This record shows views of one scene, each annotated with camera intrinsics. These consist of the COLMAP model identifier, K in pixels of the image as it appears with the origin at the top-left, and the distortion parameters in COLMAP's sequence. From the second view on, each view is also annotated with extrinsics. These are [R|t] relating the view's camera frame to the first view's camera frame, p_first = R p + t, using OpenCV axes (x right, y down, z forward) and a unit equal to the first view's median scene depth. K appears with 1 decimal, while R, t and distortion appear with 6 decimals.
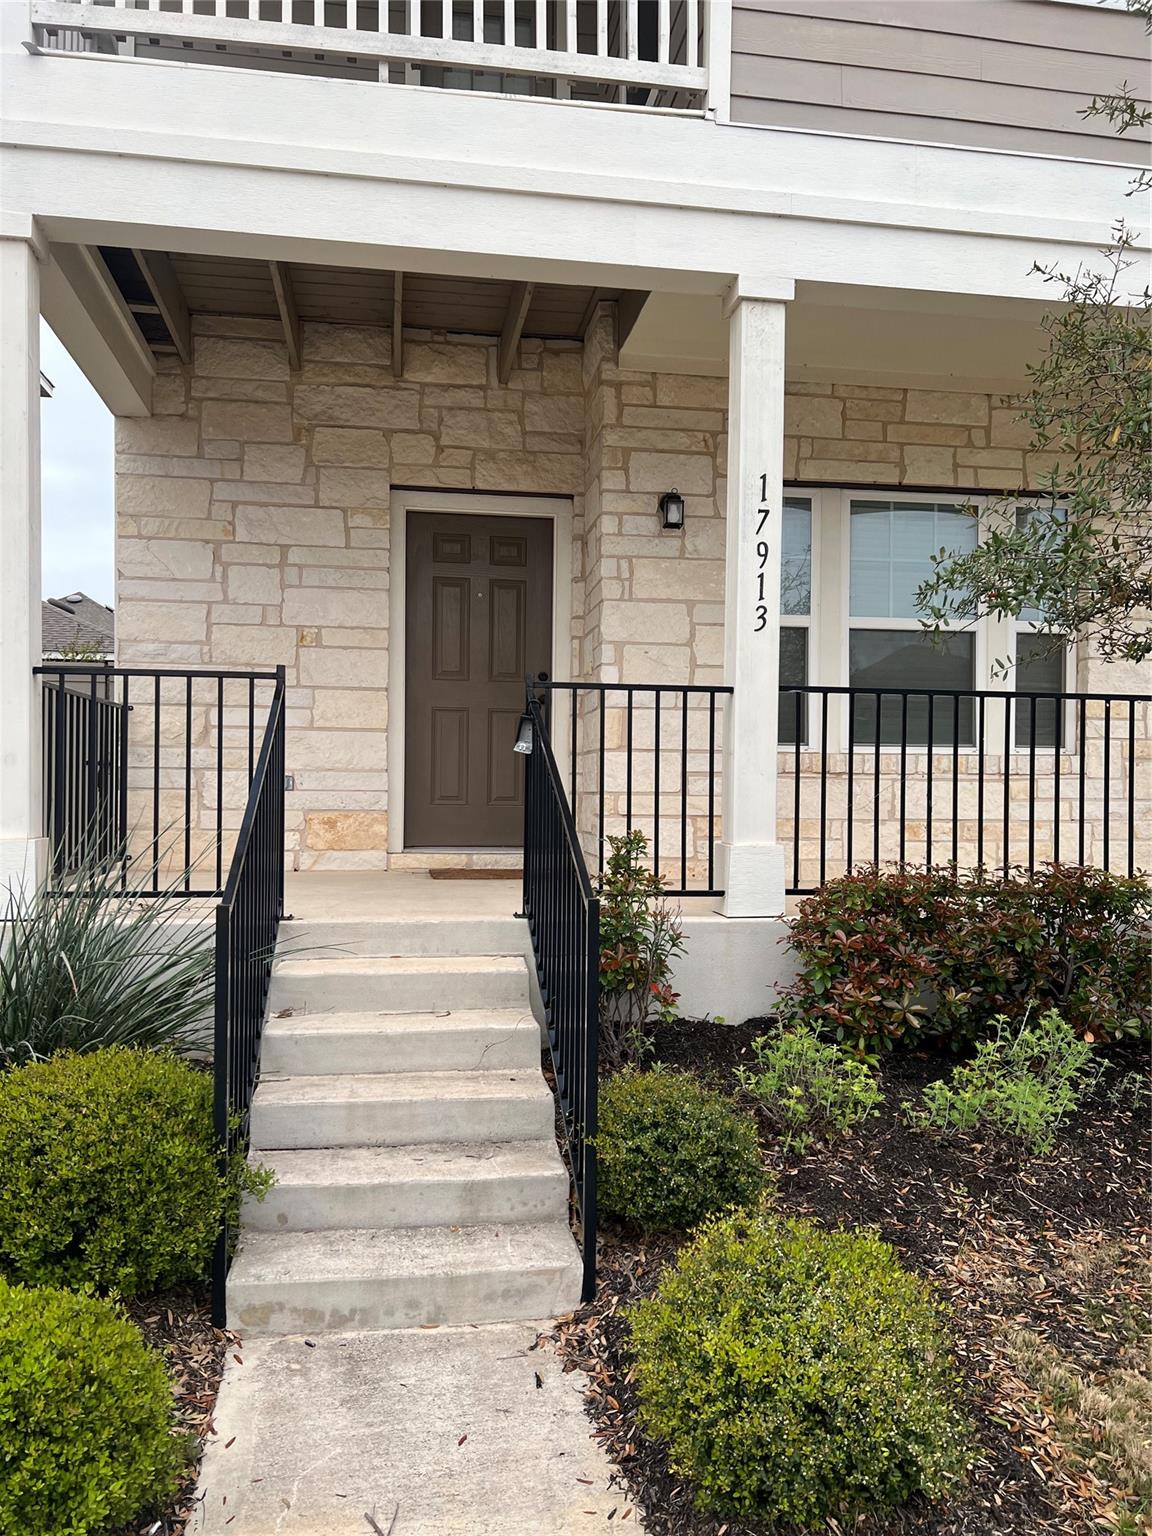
lens RADIAL K [[1151.8, 0, 578.9], [0, 1151.8, 781.9], [0, 0, 1]] dist [0.052598, -0.060605]
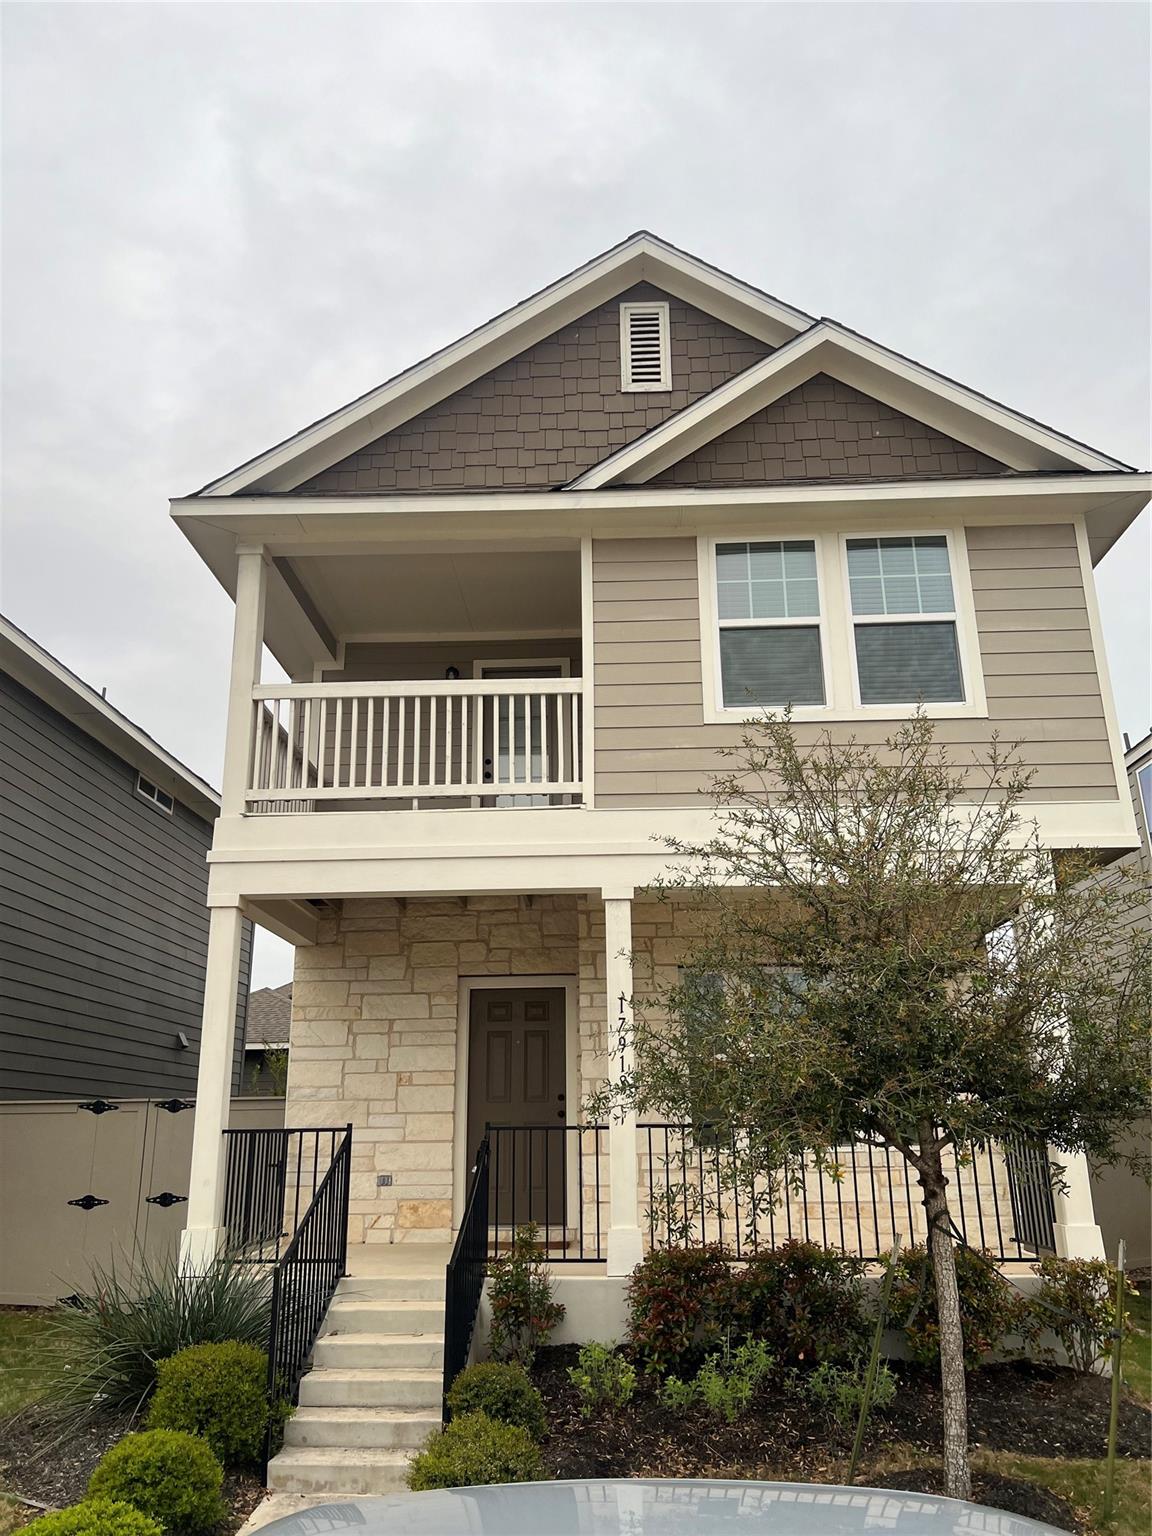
lens RADIAL K [[1151.8, 0, 581.8], [0, 1151.8, 765.5], [0, 0, 1]] dist [0.052598, -0.060605]
pose [[0.979563, -0.080125, -0.184488, 0.336382], [0.021059, 0.953043, -0.302101, -0.055098], [0.200031, 0.292042, 0.935254, -0.554187]]
